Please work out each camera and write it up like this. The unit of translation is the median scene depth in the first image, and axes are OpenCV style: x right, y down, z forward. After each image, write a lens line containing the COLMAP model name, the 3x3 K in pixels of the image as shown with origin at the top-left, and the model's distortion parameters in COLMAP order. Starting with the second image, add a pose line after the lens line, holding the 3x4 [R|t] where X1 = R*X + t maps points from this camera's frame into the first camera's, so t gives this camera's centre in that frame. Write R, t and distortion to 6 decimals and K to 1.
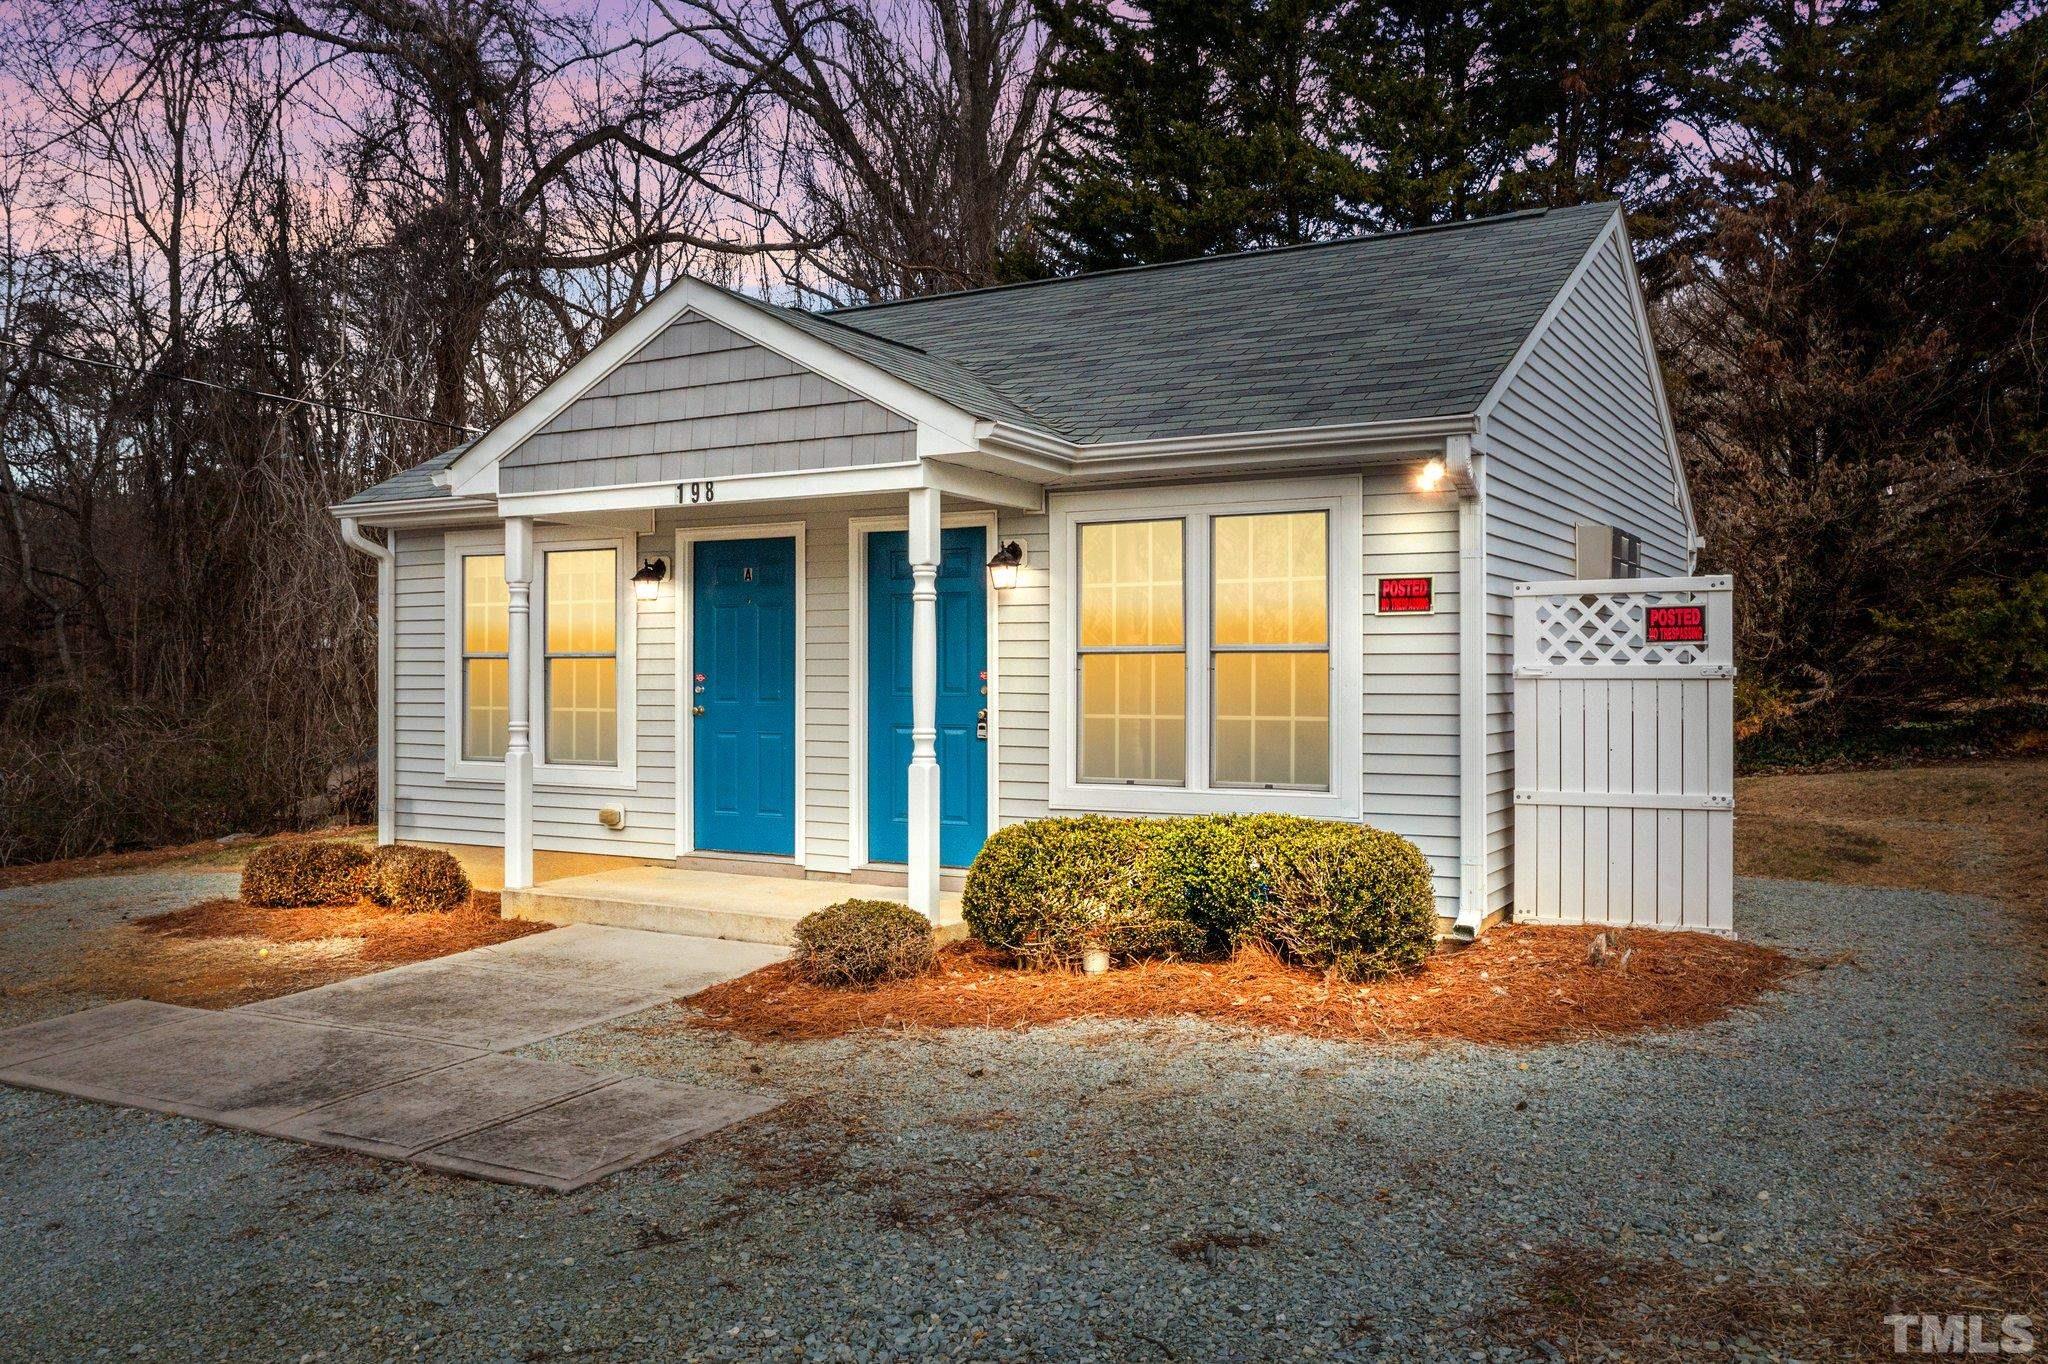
lens RADIAL K [[1634.6, 0, 1017.7], [0, 1634.6, 674.6], [0, 0, 1]] dist [-0.013171, -0.003417]
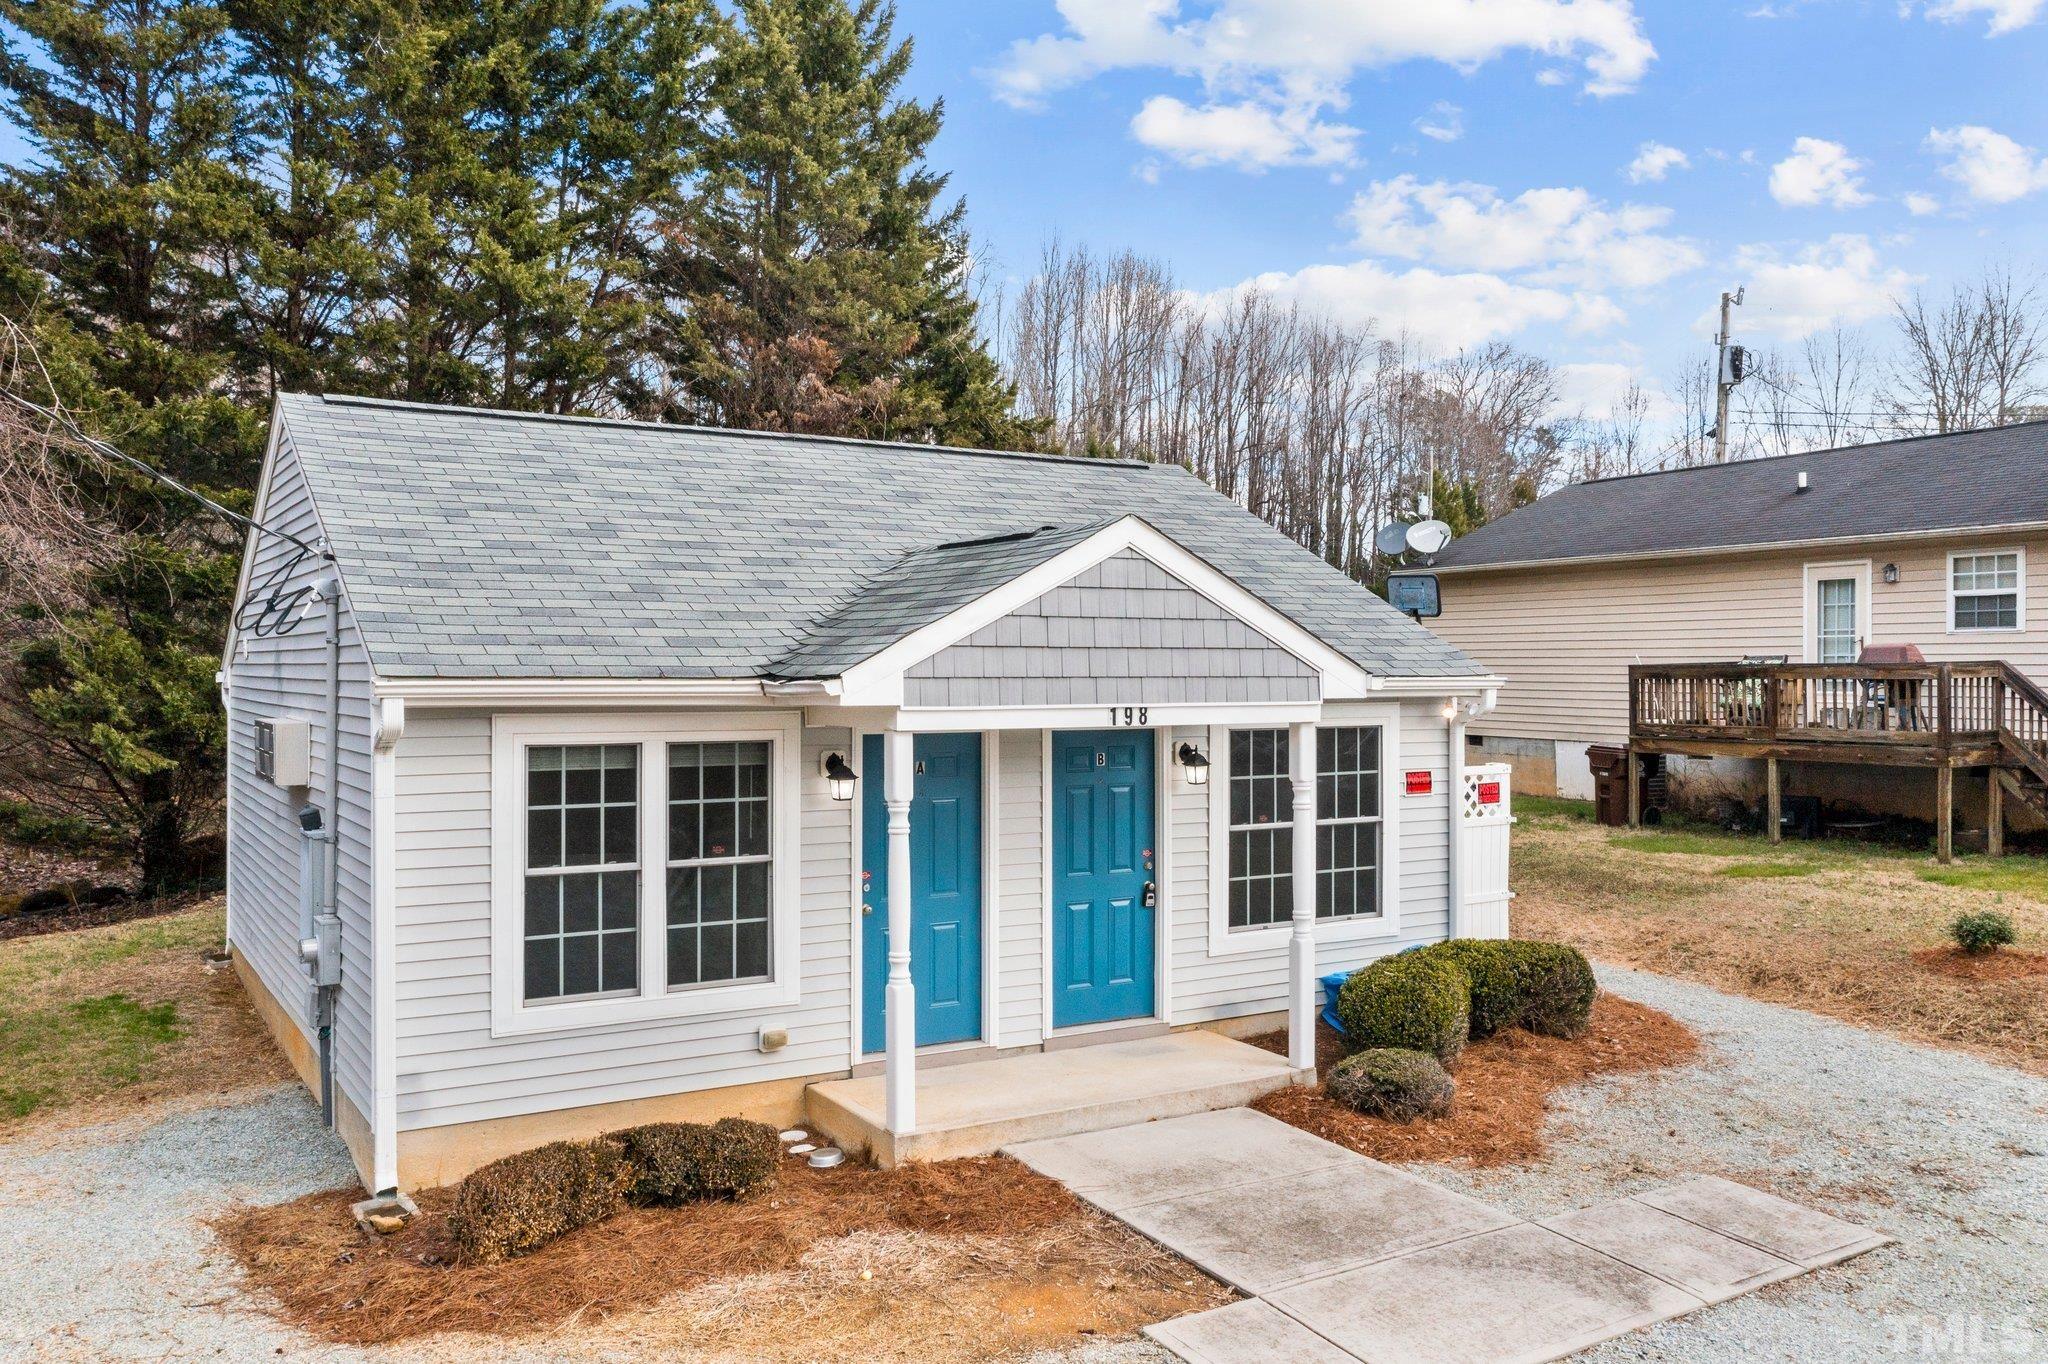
lens RADIAL K [[1634.6, 0, 1017.4], [0, 1634.6, 683.3], [0, 0, 1]] dist [-0.013171, -0.003417]
pose [[0.482866, -0.008507, 0.875653, -1.201461], [-0.001564, 0.999943, 0.010576, -0.147157], [-0.875693, -0.006477, 0.482825, 0.553799]]
